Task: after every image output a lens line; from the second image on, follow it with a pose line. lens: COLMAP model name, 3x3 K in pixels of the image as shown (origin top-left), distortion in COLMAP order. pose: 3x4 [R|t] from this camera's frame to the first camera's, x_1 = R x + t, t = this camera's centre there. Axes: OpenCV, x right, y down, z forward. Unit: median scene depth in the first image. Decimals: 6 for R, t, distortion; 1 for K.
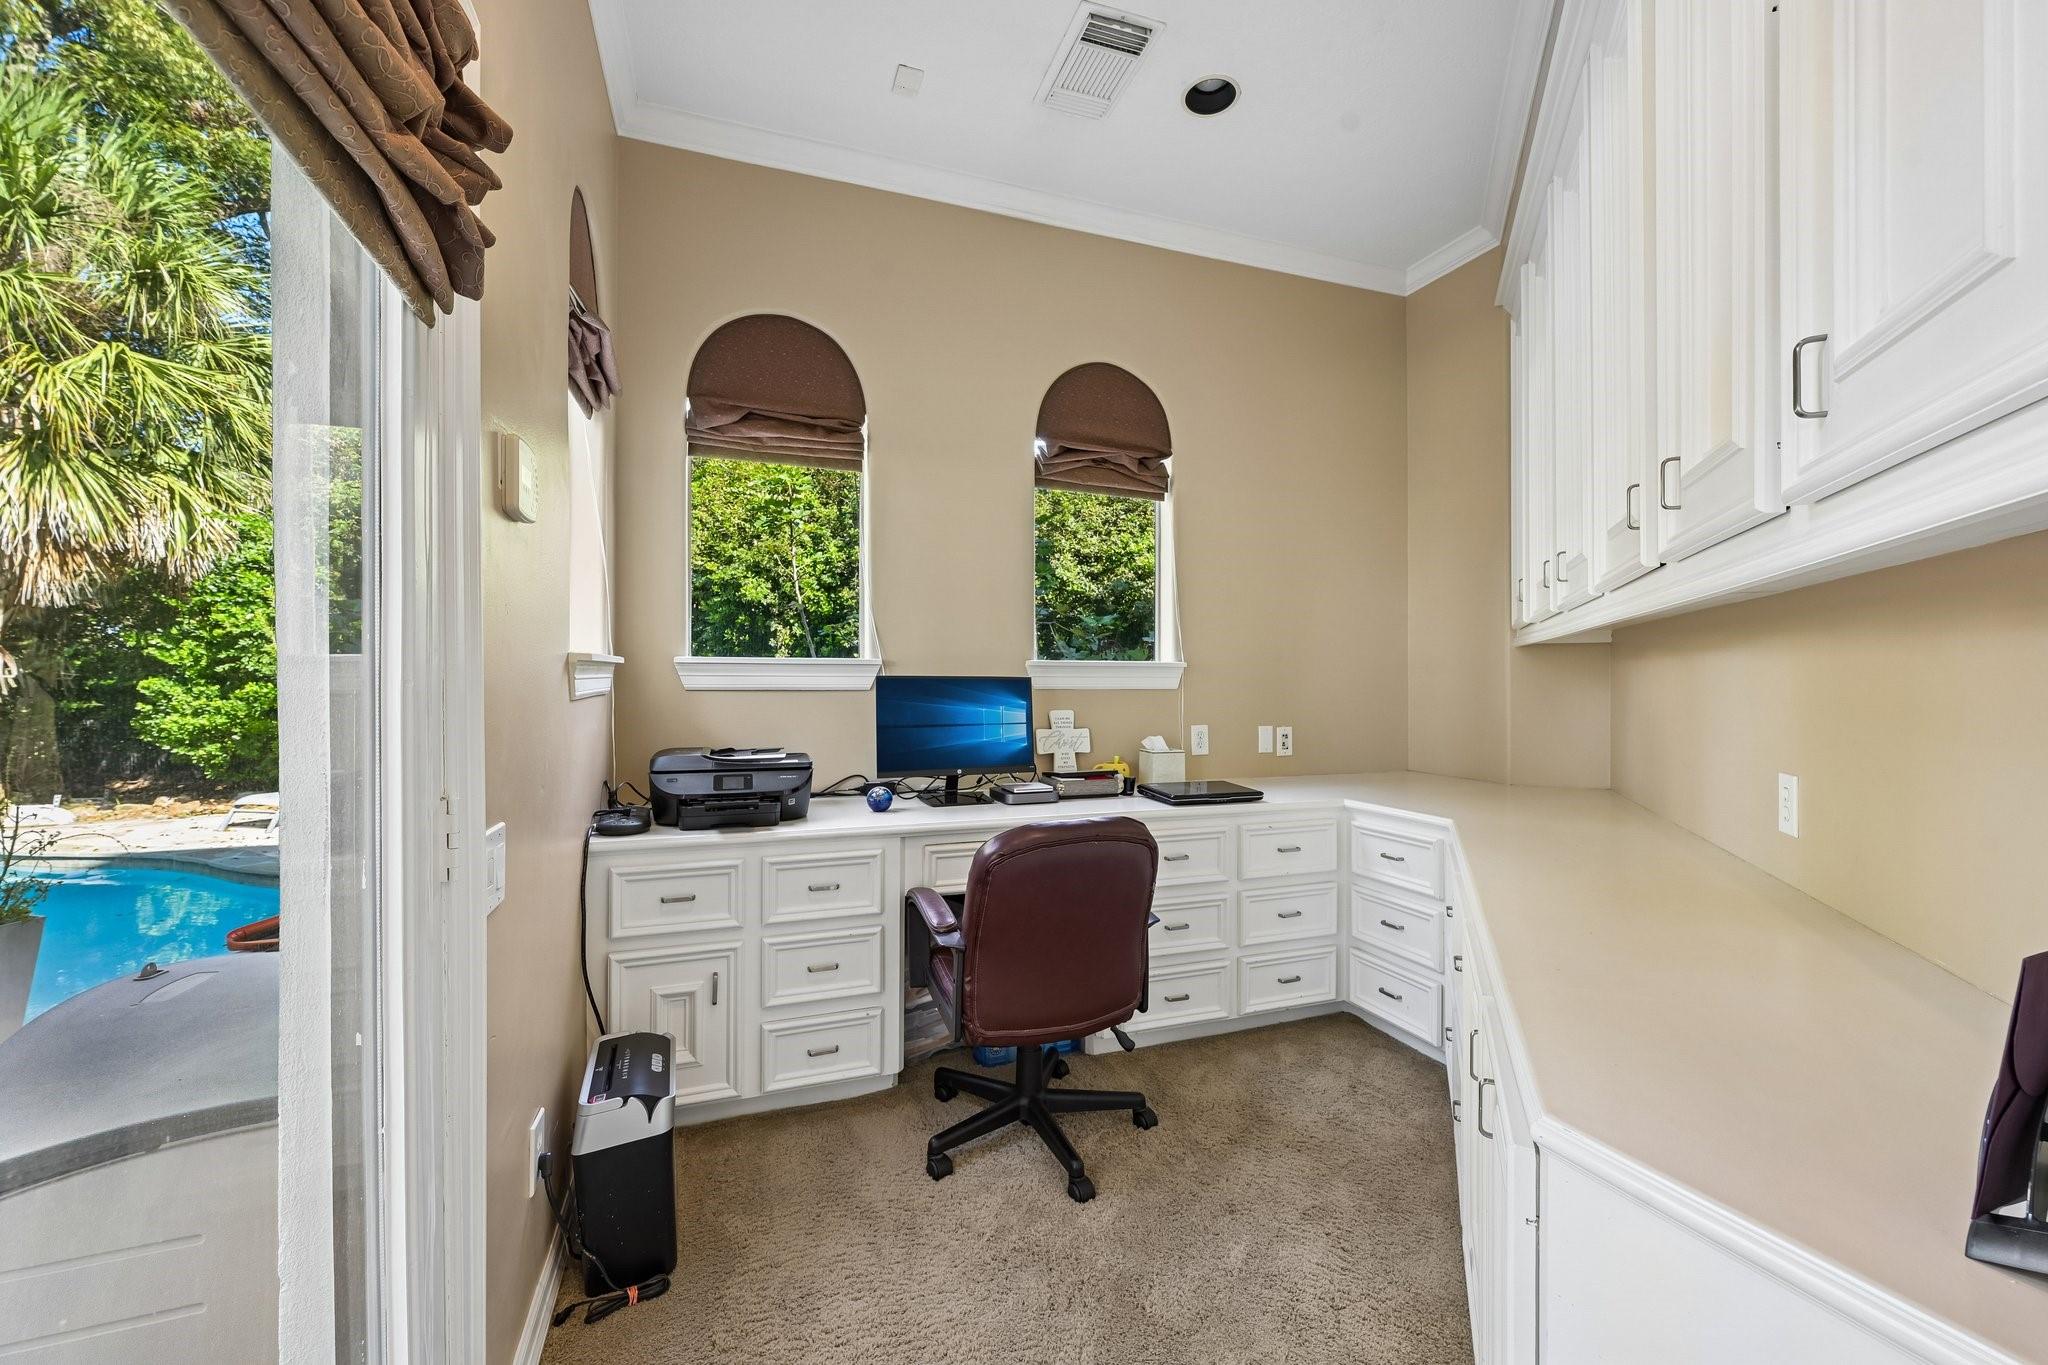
lens RADIAL K [[818.5, 0, 1026.2], [0, 818.5, 680.3], [0, 0, 1]] dist [-0.002779, -0.000167]
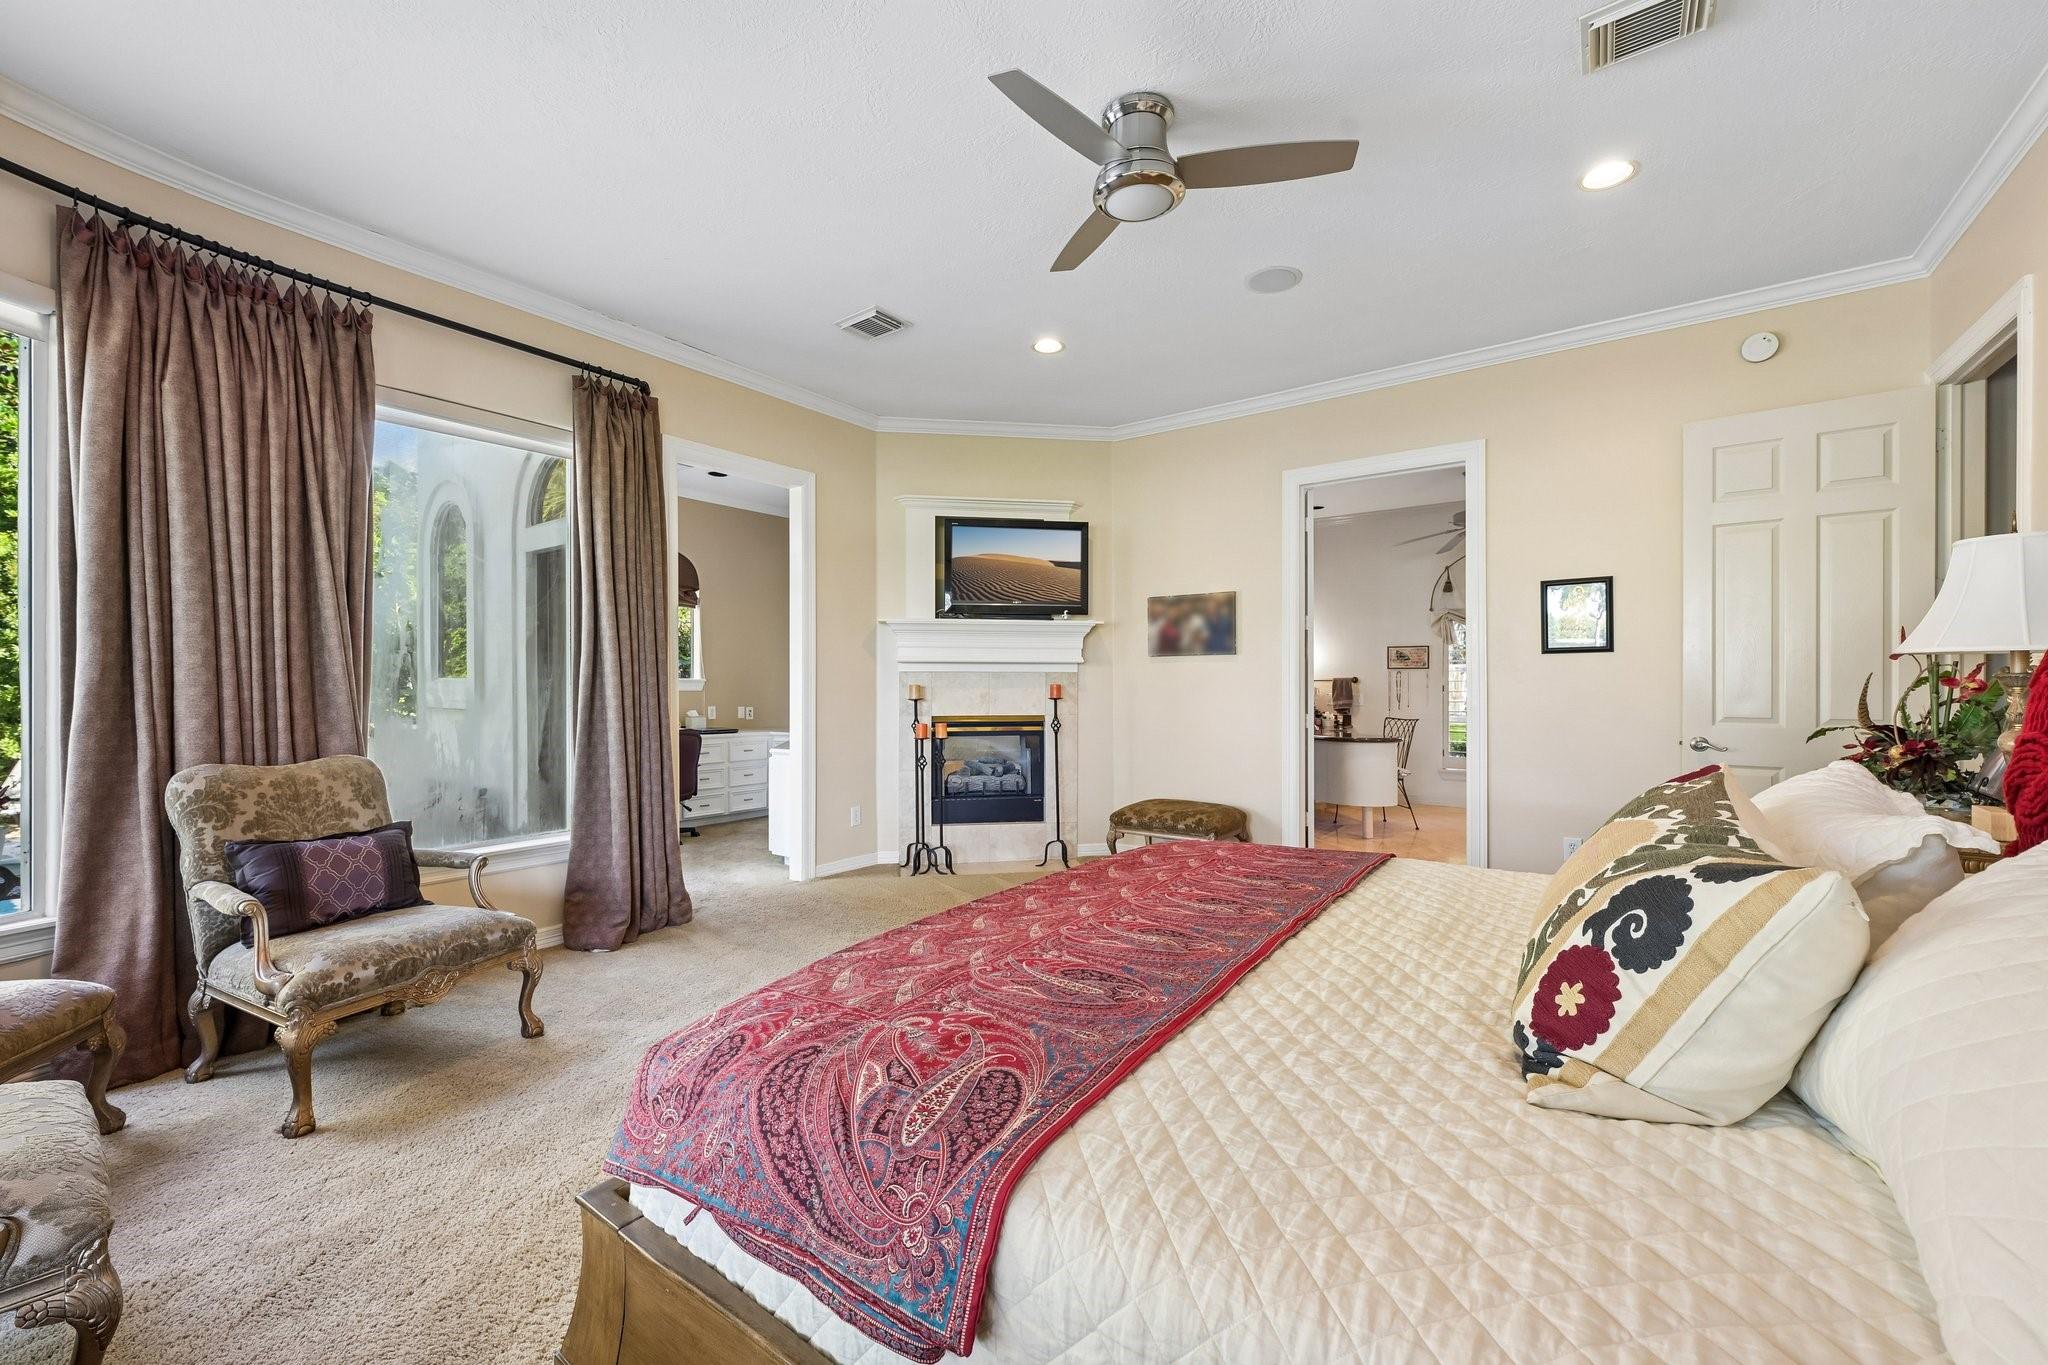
lens RADIAL K [[807.9, 0, 1024.0], [0, 807.9, 682.5], [0, 0, 1]] dist [0.001009, 0.000157]
pose [[0.827082, 0.000870, 0.562081, -0.407056], [0.005144, 0.999945, -0.009118, 0.015268], [-0.562058, 0.010432, 0.827032, -1.647861]]
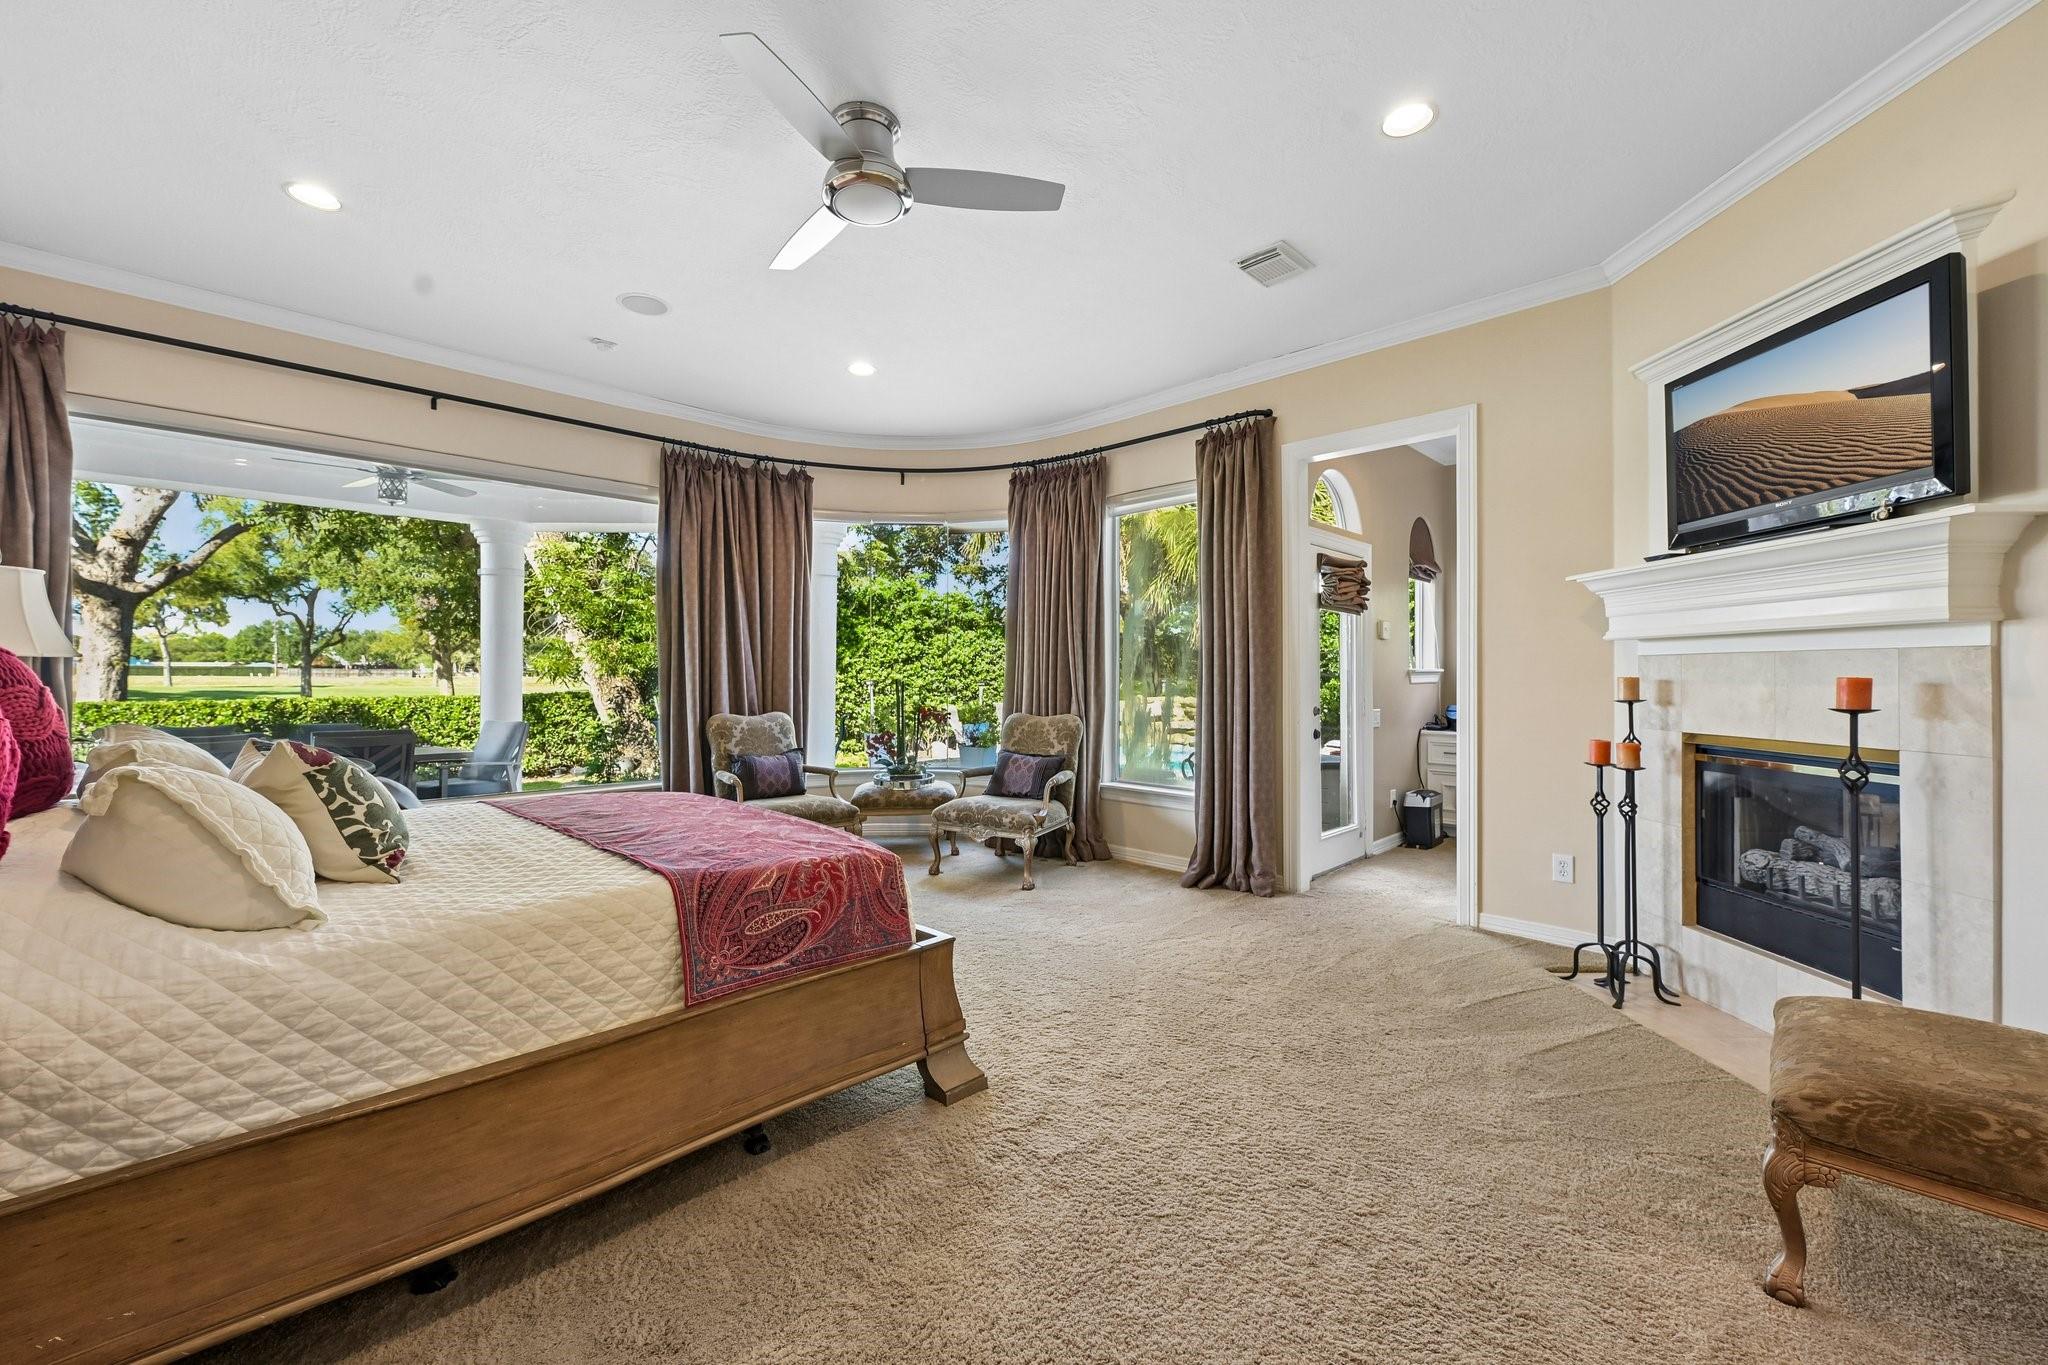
lens RADIAL K [[836.4, 0, 1024.0], [0, 836.4, 682.5], [0, 0, 1]] dist [0.000423, 0.000022]
pose [[0.416848, 0.008825, -0.908933, 1.225961], [-0.008445, 0.999947, 0.005836, 0.008437], [0.908937, 0.005243, 0.416900, -1.203506]]
